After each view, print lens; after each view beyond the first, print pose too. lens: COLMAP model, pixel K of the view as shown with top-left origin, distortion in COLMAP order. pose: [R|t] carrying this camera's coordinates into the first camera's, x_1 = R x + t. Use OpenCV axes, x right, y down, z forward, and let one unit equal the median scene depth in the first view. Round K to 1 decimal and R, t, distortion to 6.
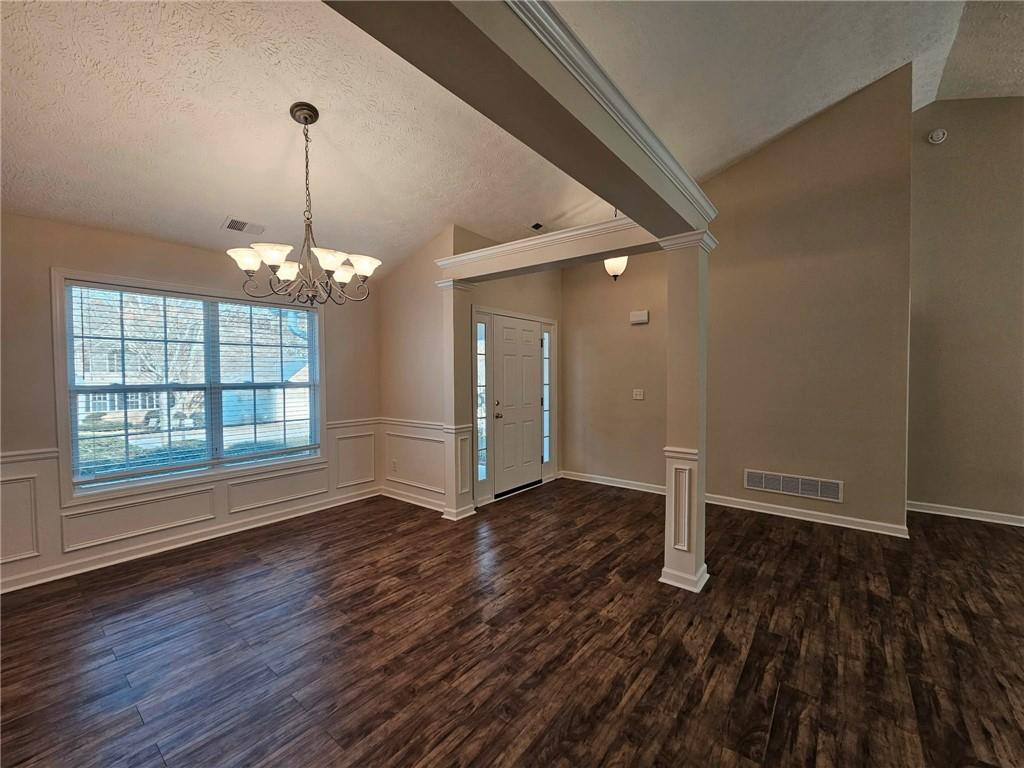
lens RADIAL K [[419.8, 0, 515.0], [0, 419.8, 386.4], [0, 0, 1]] dist [-0.005885, 0.003622]
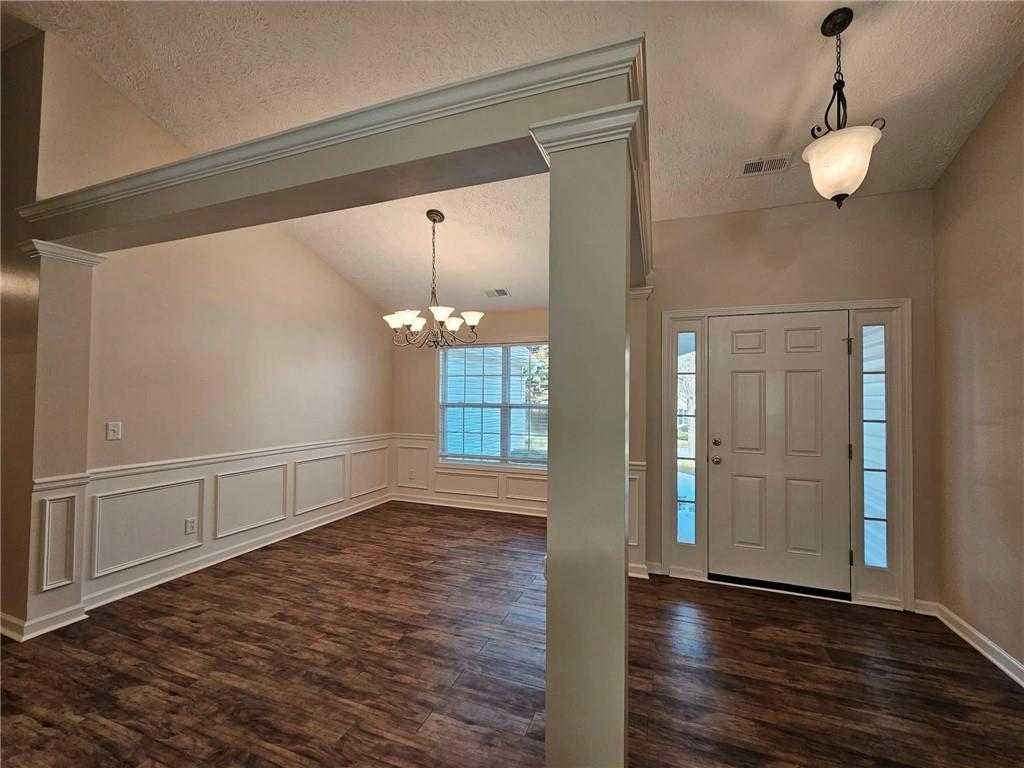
lens RADIAL K [[419.8, 0, 515.0], [0, 419.8, 386.4], [0, 0, 1]] dist [-0.005885, 0.003622]
pose [[0.313659, -0.014971, -0.949418, 0.707596], [-0.037898, 0.998882, -0.028271, -0.027830], [0.948779, 0.044849, 0.312741, 0.629099]]
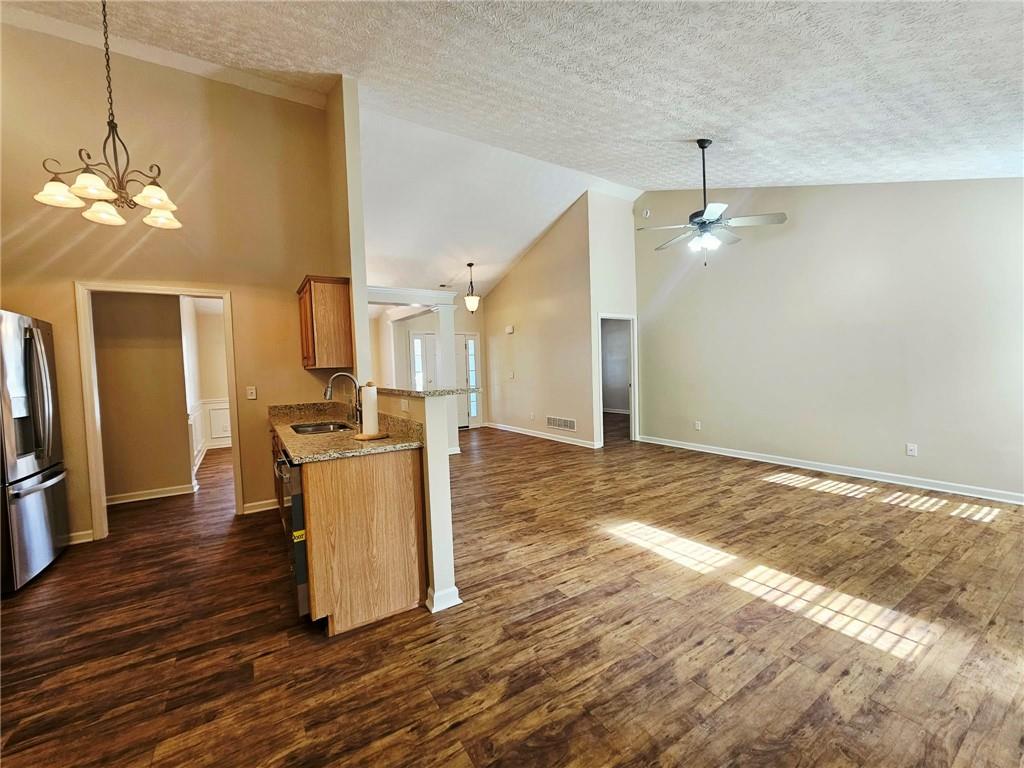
lens RADIAL K [[419.8, 0, 515.0], [0, 419.8, 386.4], [0, 0, 1]] dist [-0.005885, 0.003622]
pose [[0.946886, -0.013236, -0.321297, 1.259406], [0.020440, 0.999609, 0.019057, 0.048135], [0.320919, -0.024612, 0.946787, -0.894538]]
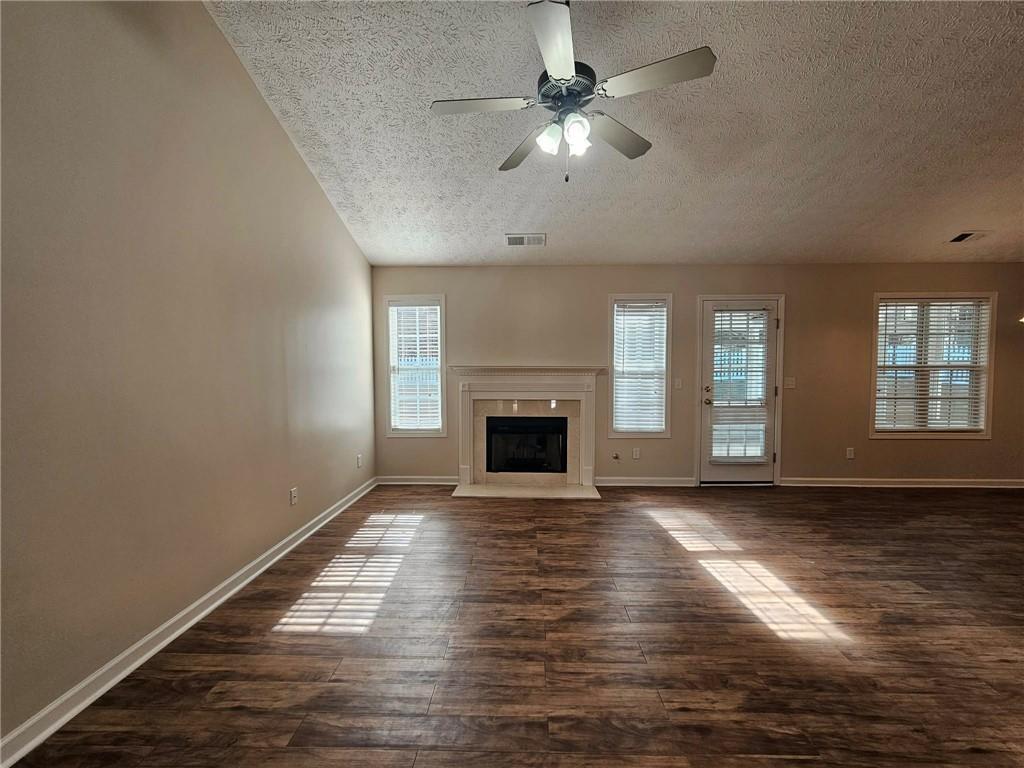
lens RADIAL K [[419.8, 0, 515.0], [0, 419.8, 386.4], [0, 0, 1]] dist [-0.005885, 0.003622]
pose [[-0.599649, -0.029455, 0.799721, 0.948997], [0.026064, 0.998073, 0.056303, 0.003421], [-0.799839, 0.054606, -0.597726, 0.798430]]
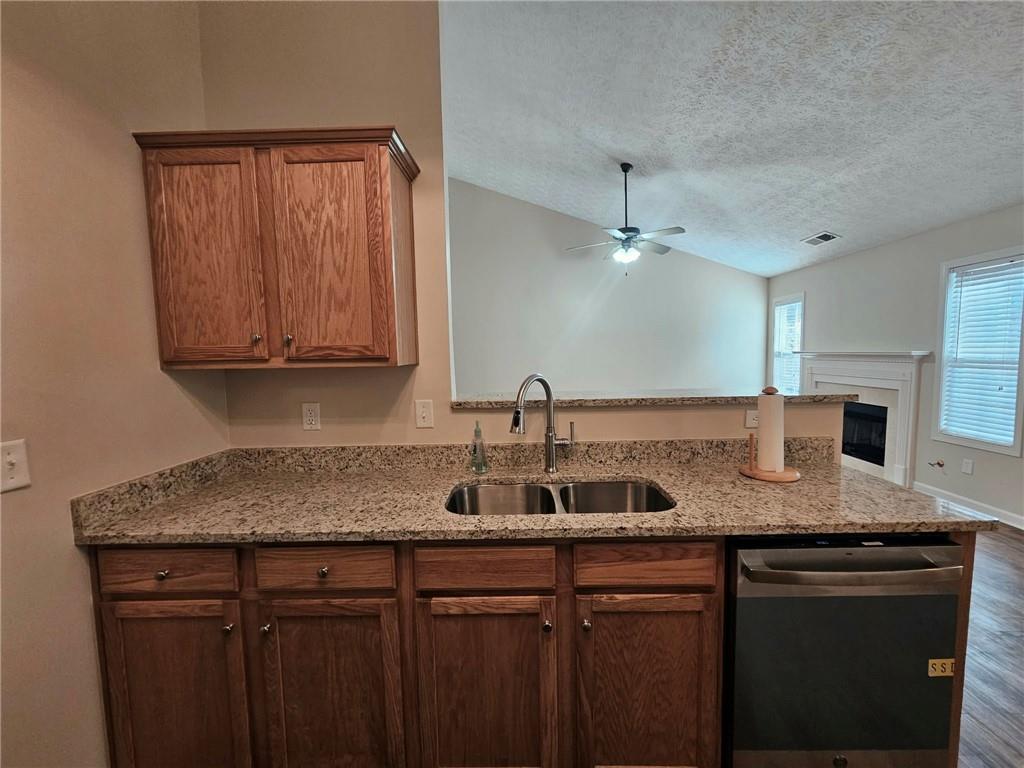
lens RADIAL K [[419.8, 0, 515.0], [0, 419.8, 386.4], [0, 0, 1]] dist [-0.005885, 0.003622]
pose [[0.791731, -0.061496, 0.607767, 0.281700], [0.034528, 0.997834, 0.055985, 0.013308], [-0.609894, -0.023340, 0.792139, -0.473653]]
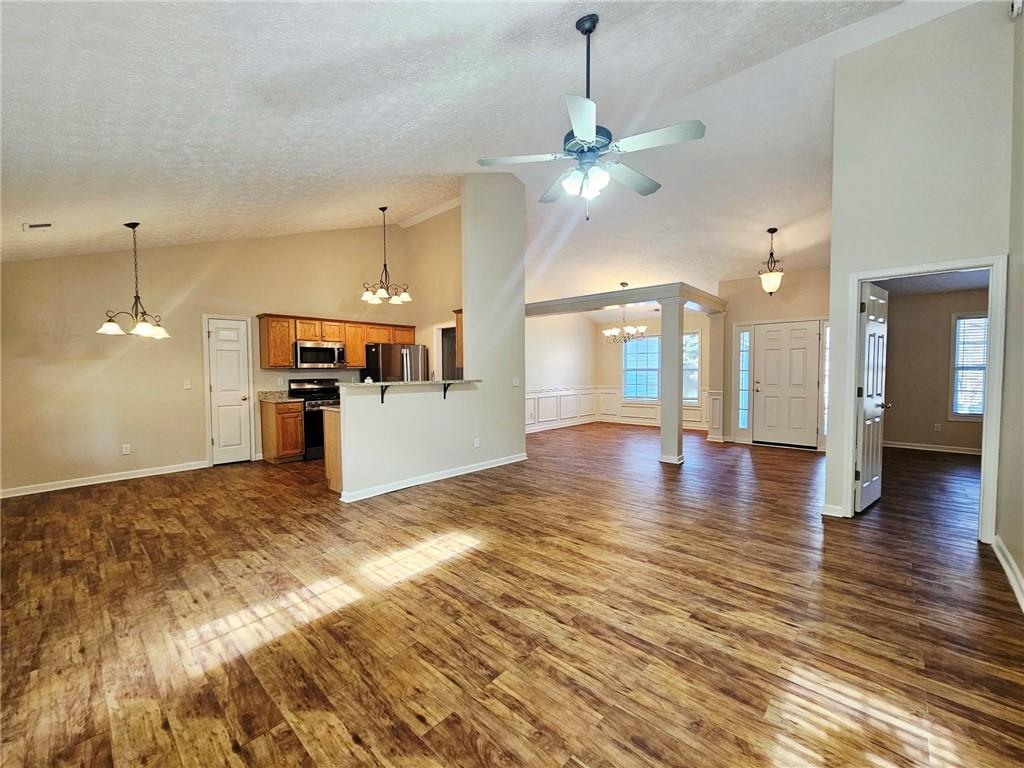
lens RADIAL K [[419.8, 0, 515.0], [0, 419.8, 386.4], [0, 0, 1]] dist [-0.005885, 0.003622]
pose [[-0.070792, 0.043351, -0.996549, 2.133496], [-0.020874, 0.998772, 0.044931, 0.007502], [0.997273, 0.023983, -0.069800, 0.301917]]
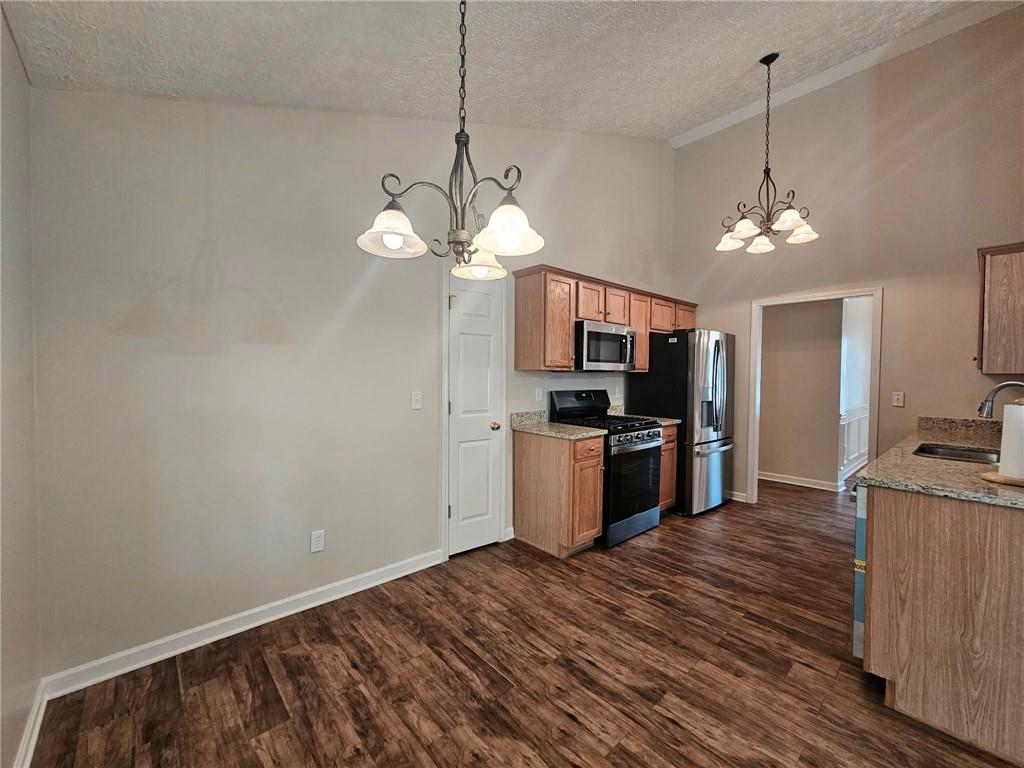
lens RADIAL K [[419.8, 0, 515.0], [0, 419.8, 386.4], [0, 0, 1]] dist [-0.005885, 0.003622]
pose [[-0.166659, 0.029073, -0.985586, 1.355242], [-0.034853, 0.998767, 0.035356, 0.038822], [0.985398, 0.040243, -0.165440, -0.777688]]
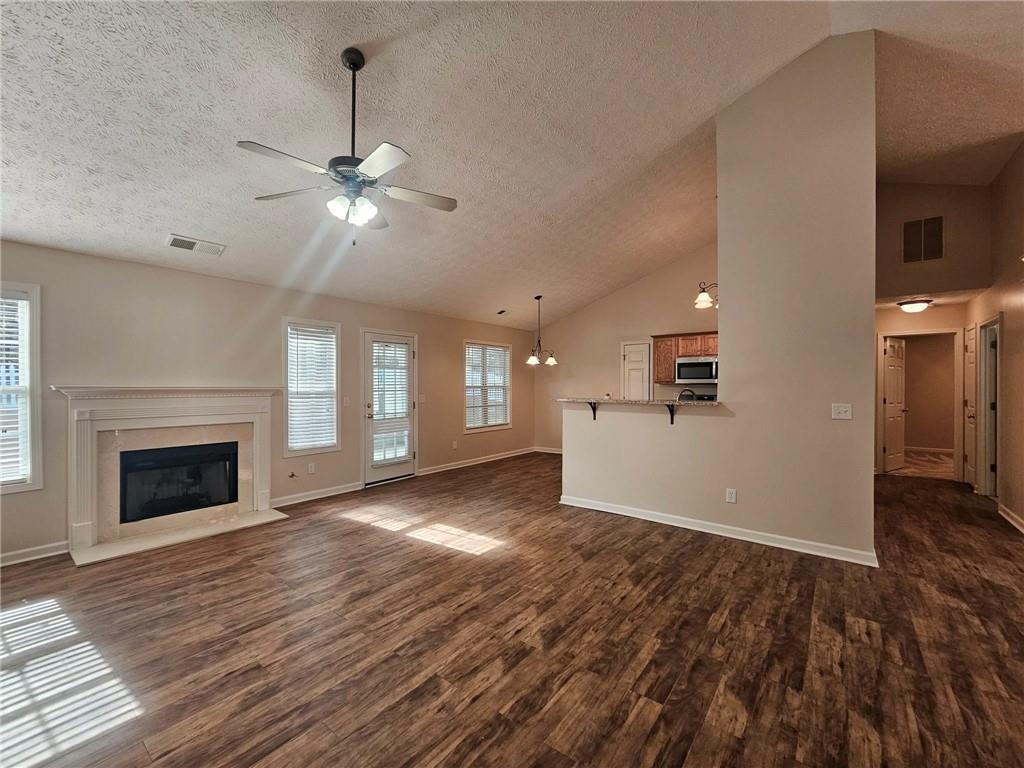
lens RADIAL K [[419.8, 0, 515.0], [0, 419.8, 386.4], [0, 0, 1]] dist [-0.005885, 0.003622]
pose [[-0.999949, 0.003080, -0.009602, 1.108657], [0.002767, 0.999468, 0.032491, -0.021893], [0.009697, 0.032463, -0.999426, 1.130466]]
